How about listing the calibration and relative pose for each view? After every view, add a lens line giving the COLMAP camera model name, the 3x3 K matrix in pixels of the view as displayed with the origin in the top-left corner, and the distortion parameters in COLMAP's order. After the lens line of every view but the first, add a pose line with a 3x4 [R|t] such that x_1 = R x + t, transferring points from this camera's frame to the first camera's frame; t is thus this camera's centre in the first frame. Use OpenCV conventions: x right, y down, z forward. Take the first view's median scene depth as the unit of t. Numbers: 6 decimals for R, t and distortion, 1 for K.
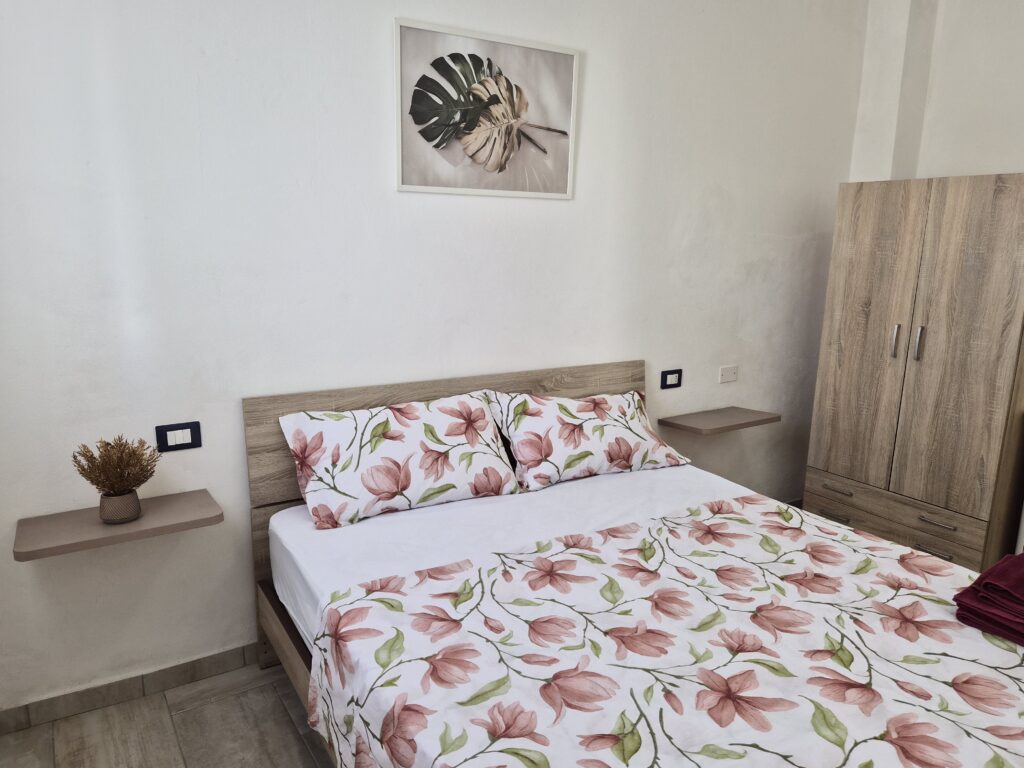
lens RADIAL K [[718.2, 0, 510.5], [0, 718.2, 387.9], [0, 0, 1]] dist [0.074164, -0.018689]
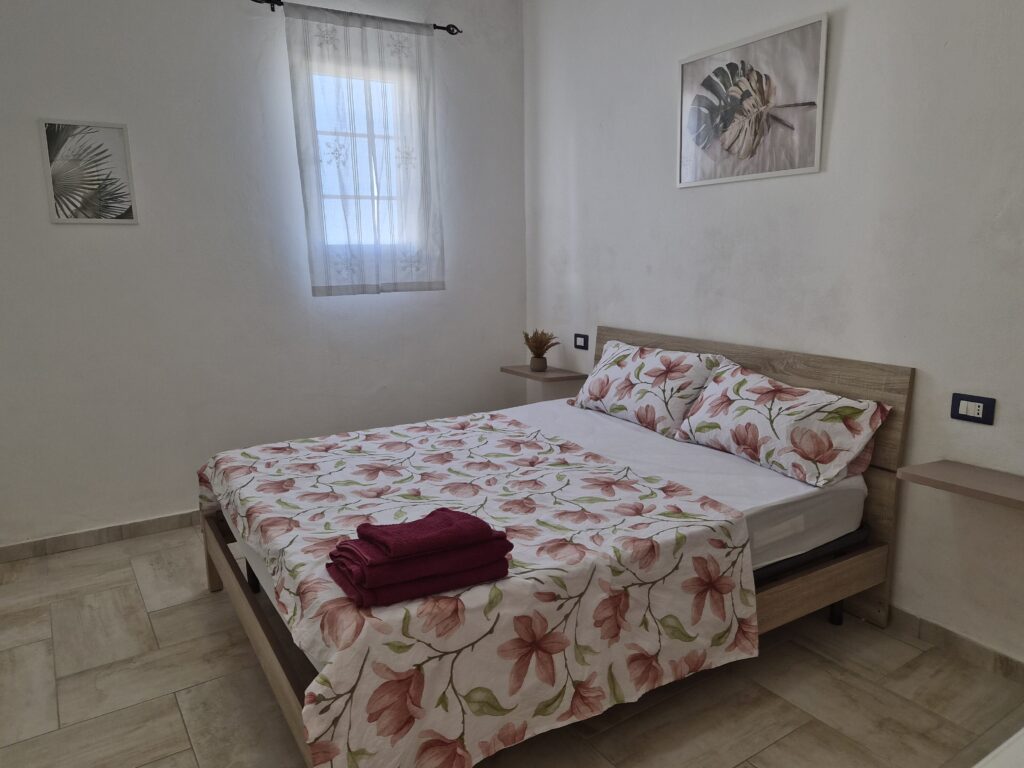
lens RADIAL K [[718.2, 0, 511.1], [0, 718.2, 382.1], [0, 0, 1]] dist [0.074164, -0.018689]
pose [[-0.007810, 0.172125, -0.985044, 1.165365], [-0.187237, 0.967400, 0.170526, -0.094174], [0.982284, 0.185769, 0.024673, 0.701834]]
